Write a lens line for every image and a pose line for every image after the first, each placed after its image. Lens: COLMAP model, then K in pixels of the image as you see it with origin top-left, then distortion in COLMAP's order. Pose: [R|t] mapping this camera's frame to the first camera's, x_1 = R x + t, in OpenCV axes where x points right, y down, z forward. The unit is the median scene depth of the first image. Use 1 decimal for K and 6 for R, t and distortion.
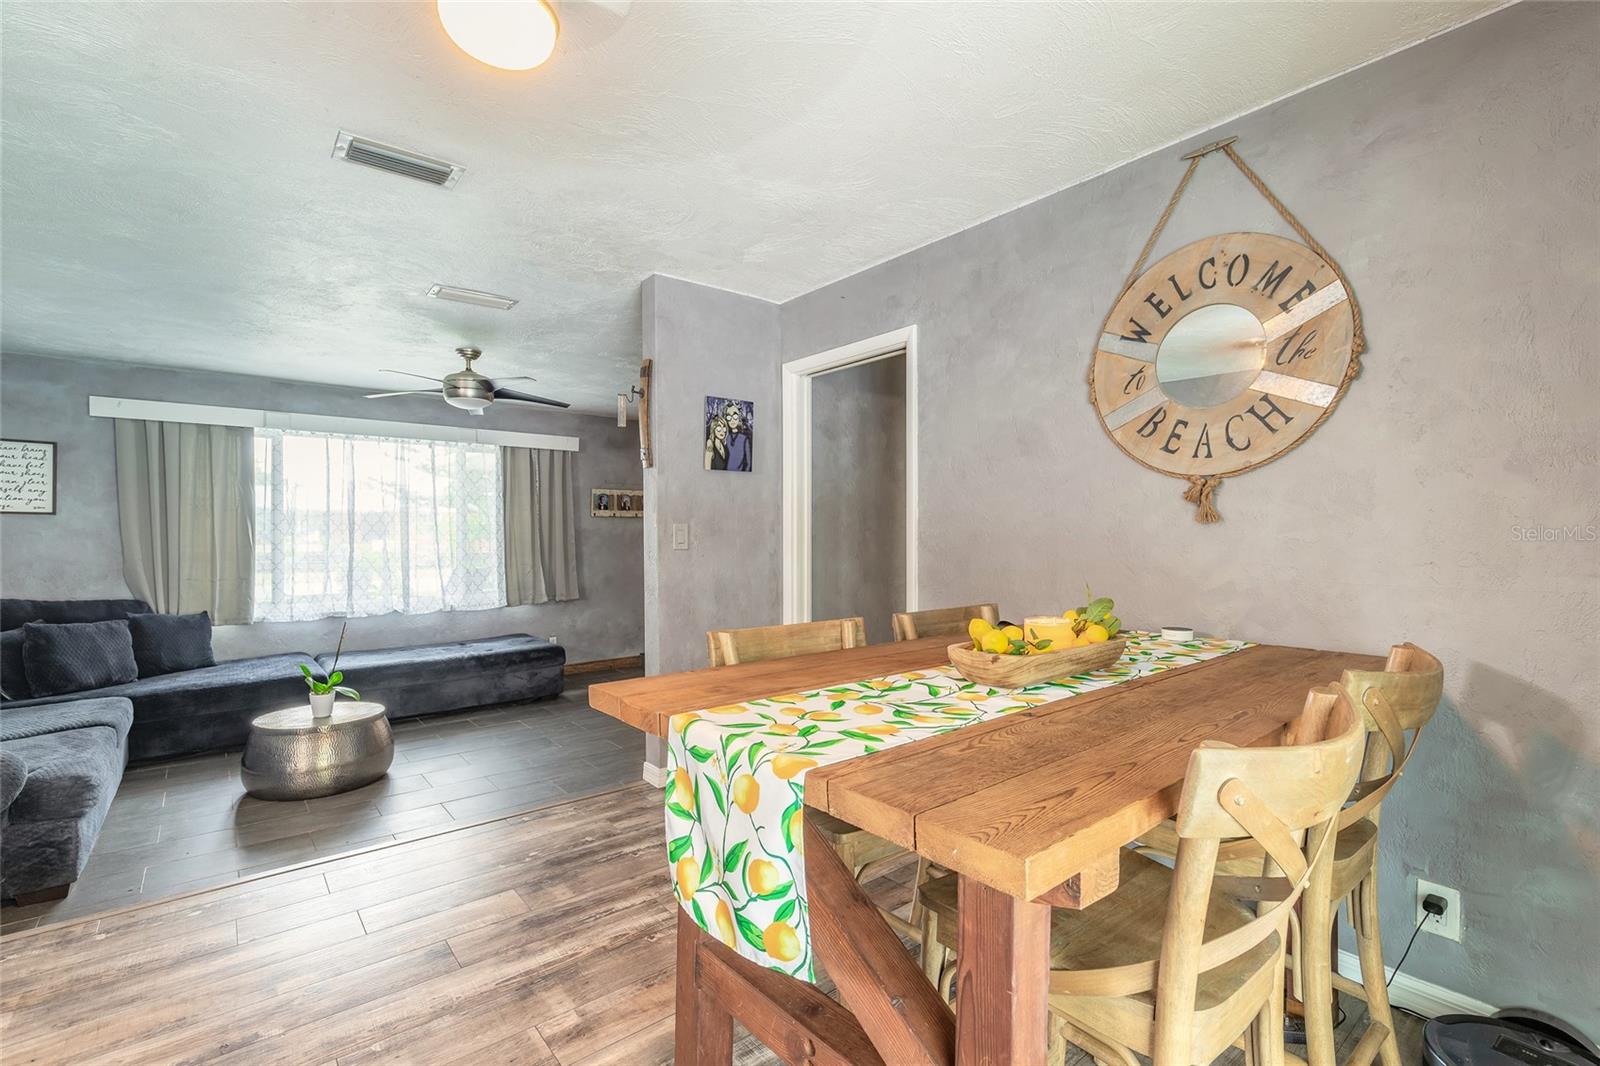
lens RADIAL K [[730.0, 0, 801.5], [0, 730.0, 524.4], [0, 0, 1]] dist [0.017003, -0.000570]
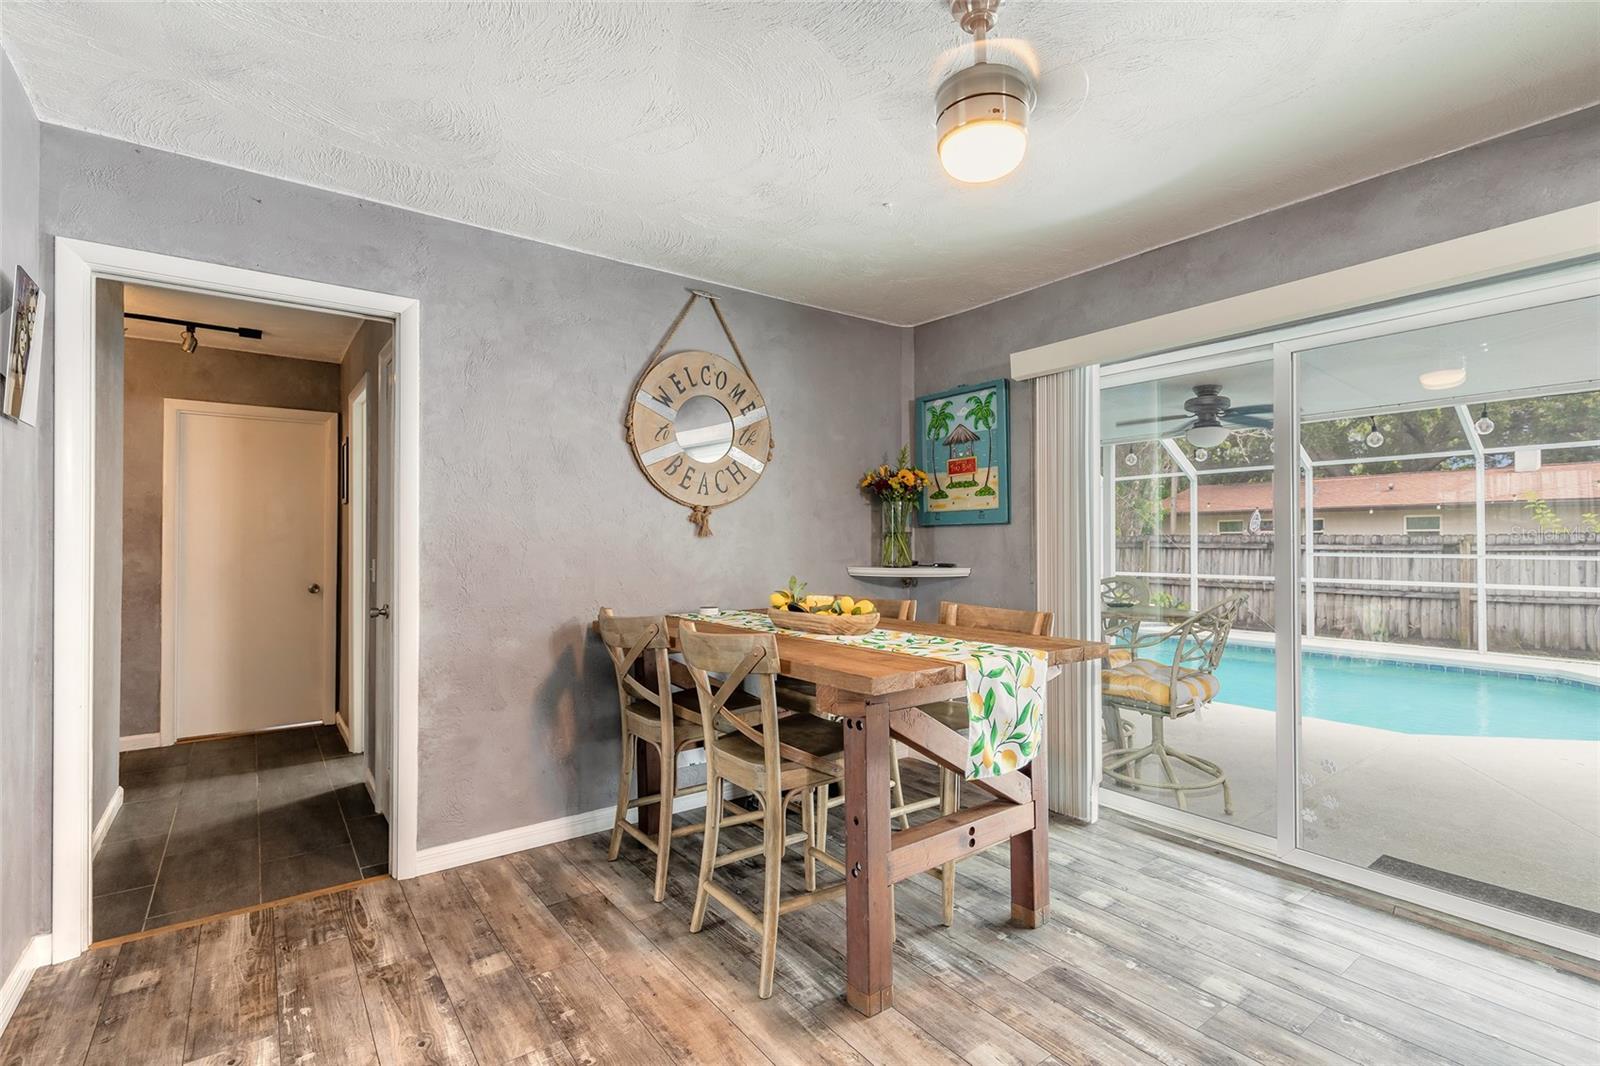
lens RADIAL K [[730.0, 0, 801.8], [0, 730.0, 542.5], [0, 0, 1]] dist [0.017003, -0.000570]
pose [[0.049564, 0.006123, 0.998752, -0.968831], [-0.010766, 0.999926, -0.005595, 0.016245], [-0.998713, -0.010475, 0.049626, 0.722317]]
